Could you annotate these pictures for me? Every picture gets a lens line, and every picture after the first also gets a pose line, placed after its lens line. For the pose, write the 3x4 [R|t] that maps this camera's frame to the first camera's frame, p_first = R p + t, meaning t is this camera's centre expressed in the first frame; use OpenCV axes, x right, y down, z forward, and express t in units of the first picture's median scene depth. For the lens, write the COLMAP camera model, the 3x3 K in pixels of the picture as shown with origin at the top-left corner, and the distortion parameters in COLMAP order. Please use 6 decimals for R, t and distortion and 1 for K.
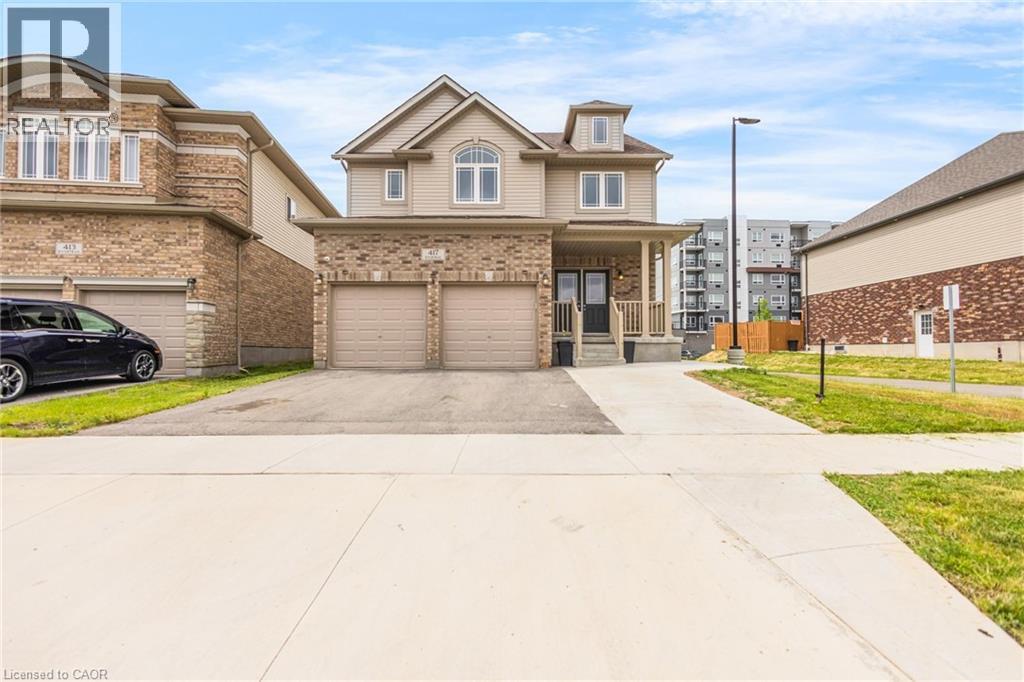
lens RADIAL K [[474.6, 0, 509.7], [0, 474.6, 339.7], [0, 0, 1]] dist [-0.000057, 0.000026]
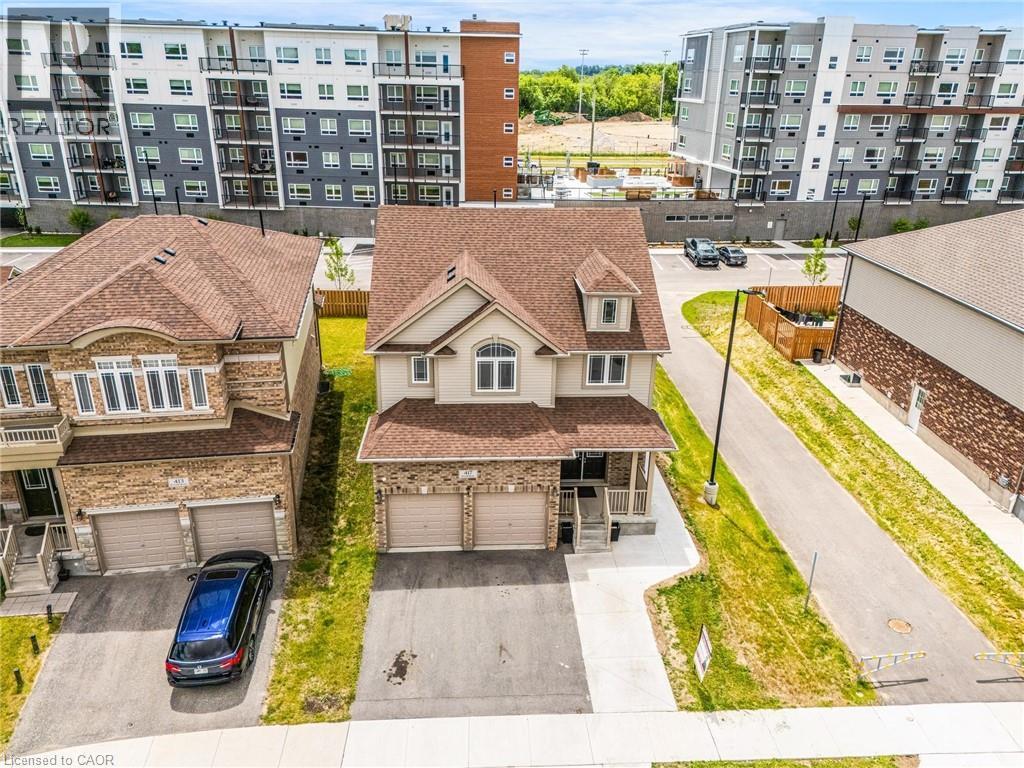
lens RADIAL K [[790.6, 0, 513.9], [0, 790.6, 384.8], [0, 0, 1]] dist [0.032480, -0.003069]
pose [[0.997883, -0.005389, 0.064812, -0.143510], [-0.021566, 0.912752, 0.407944, -1.038825], [-0.061355, -0.408478, 0.910704, -0.686703]]
